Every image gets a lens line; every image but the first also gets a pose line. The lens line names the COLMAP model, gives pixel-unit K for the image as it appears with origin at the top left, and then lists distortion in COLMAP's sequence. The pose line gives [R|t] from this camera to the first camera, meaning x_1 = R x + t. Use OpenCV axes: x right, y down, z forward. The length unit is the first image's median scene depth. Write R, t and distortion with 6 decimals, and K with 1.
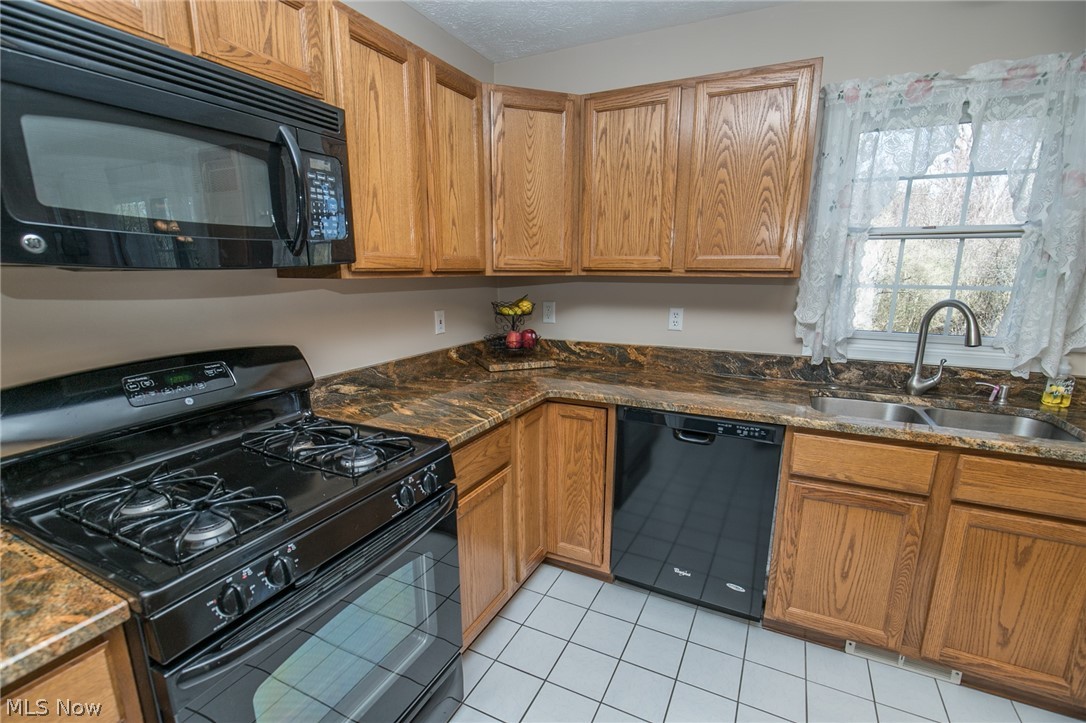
lens RADIAL K [[490.2, 0, 542.9], [0, 490.2, 375.7], [0, 0, 1]] dist [-0.022342, 0.006241]
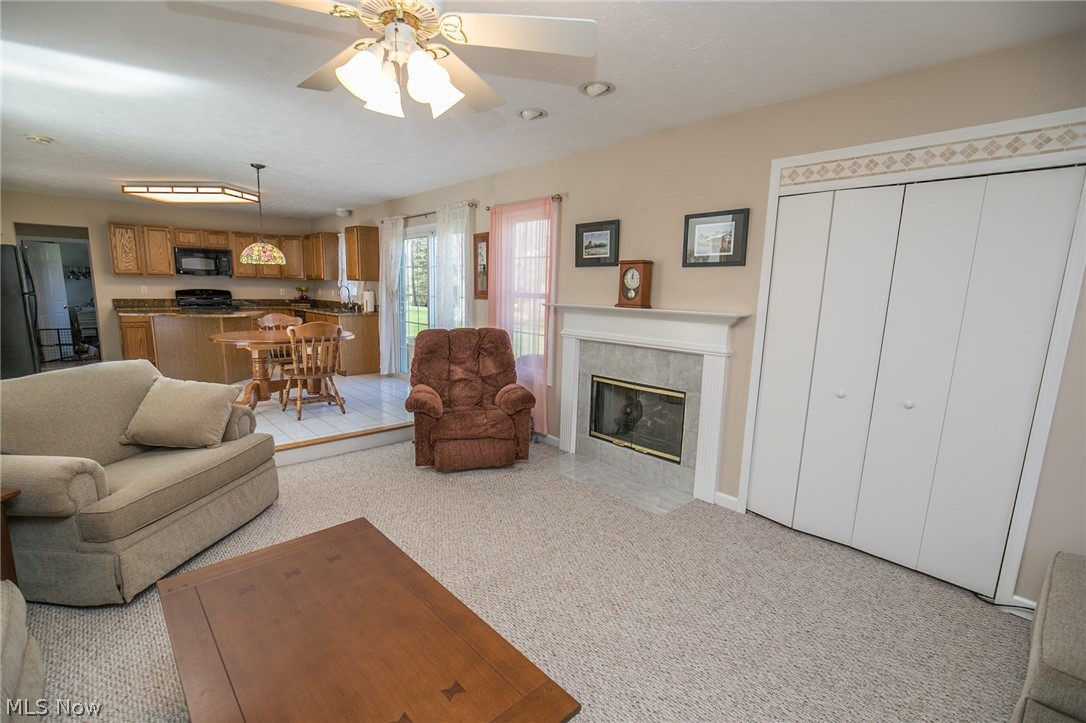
lens RADIAL K [[490.3, 0, 542.3], [0, 490.3, 372.6], [0, 0, 1]] dist [-0.020075, 0.005862]
pose [[0.932878, 0.082212, -0.350685, 3.687192], [-0.099952, 0.994453, -0.032756, 0.526049], [0.346047, 0.065609, 0.935920, -2.171018]]
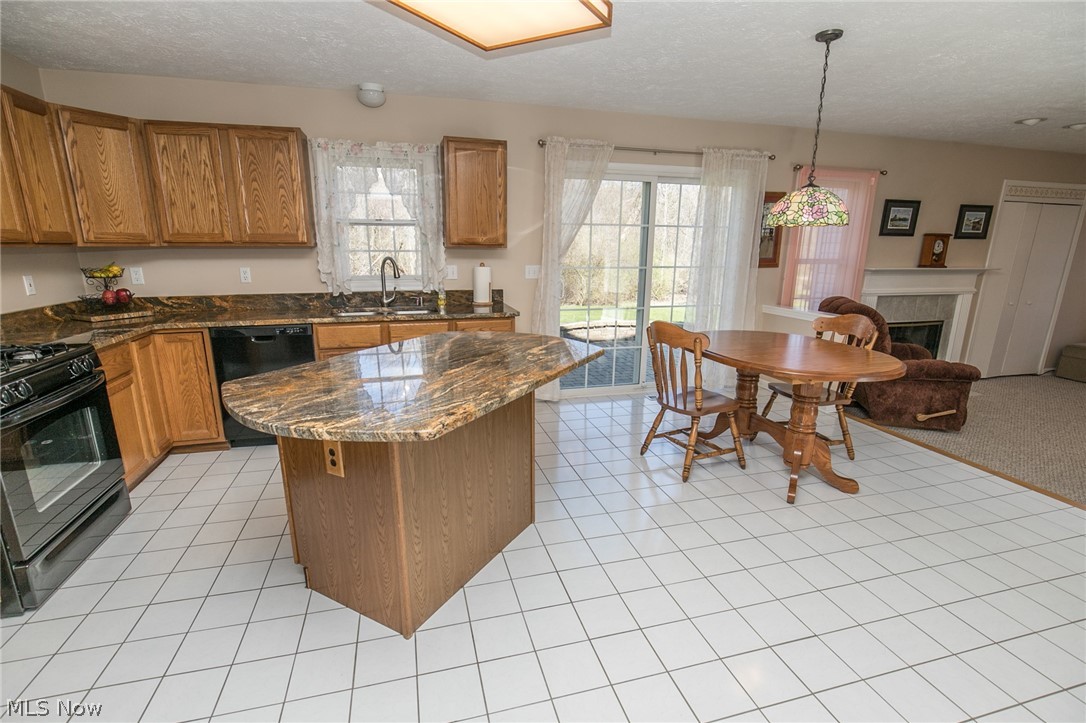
lens RADIAL K [[505.2, 0, 540.6], [0, 505.2, 373.8], [0, 0, 1]] dist [-0.022529, 0.007058]
pose [[0.744070, -0.162827, 0.647956, -0.123925], [0.137607, 0.986402, 0.089857, 0.208468], [-0.653776, 0.022303, 0.756359, -0.927801]]
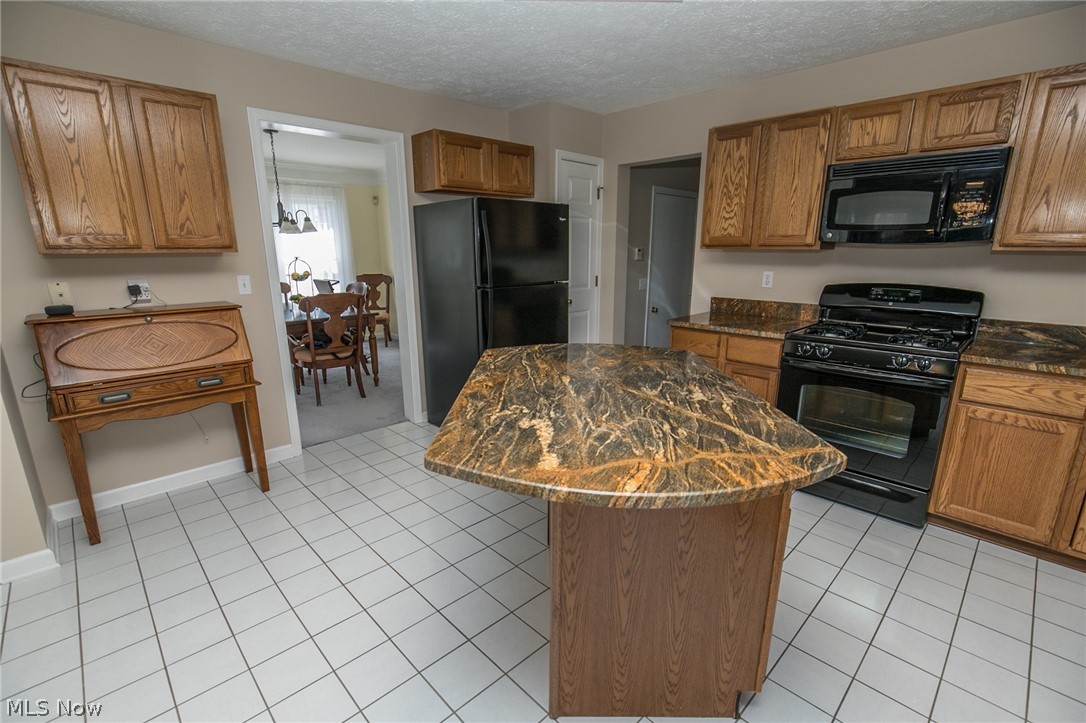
lens RADIAL K [[490.3, 0, 542.3], [0, 490.3, 372.6], [0, 0, 1]] dist [-0.020075, 0.005862]
pose [[-0.329036, 0.232228, -0.915317, 1.222694], [-0.204399, 0.928797, 0.309124, -0.011035], [0.921931, 0.288803, -0.258140, 0.122057]]
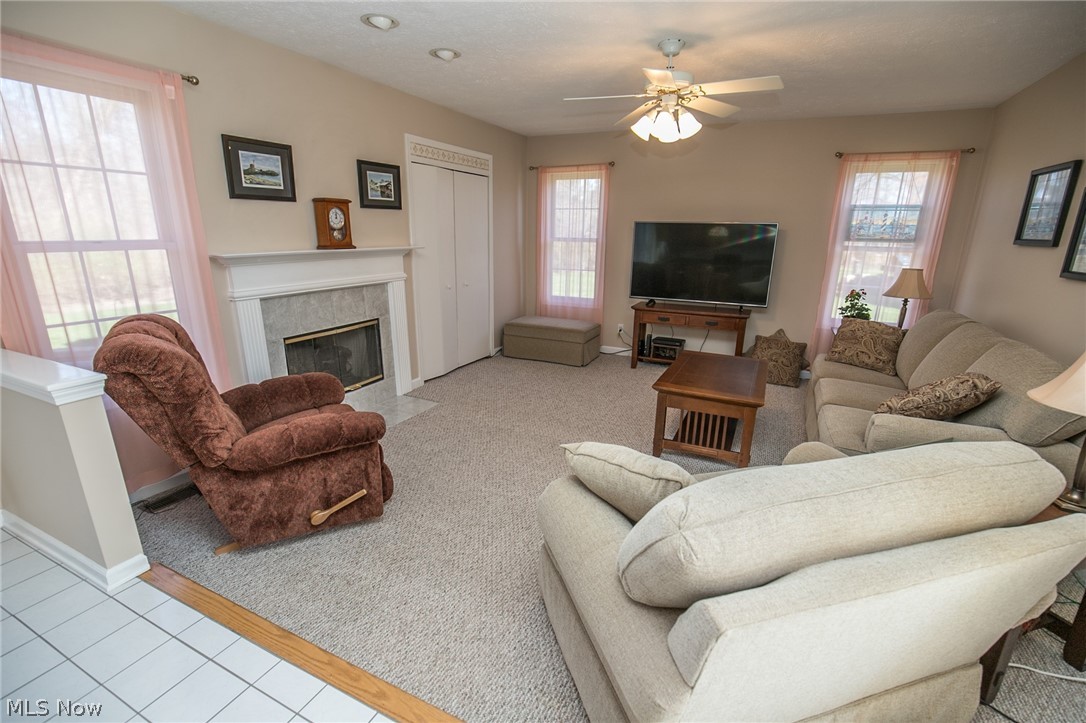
lens RADIAL K [[490.3, 0, 542.3], [0, 490.3, 372.6], [0, 0, 1]] dist [-0.020075, 0.005862]
pose [[-0.010122, -0.283358, 0.958961, 1.416752], [0.199121, 0.939233, 0.279630, 0.253718], [-0.979923, 0.193780, 0.046916, -1.032957]]
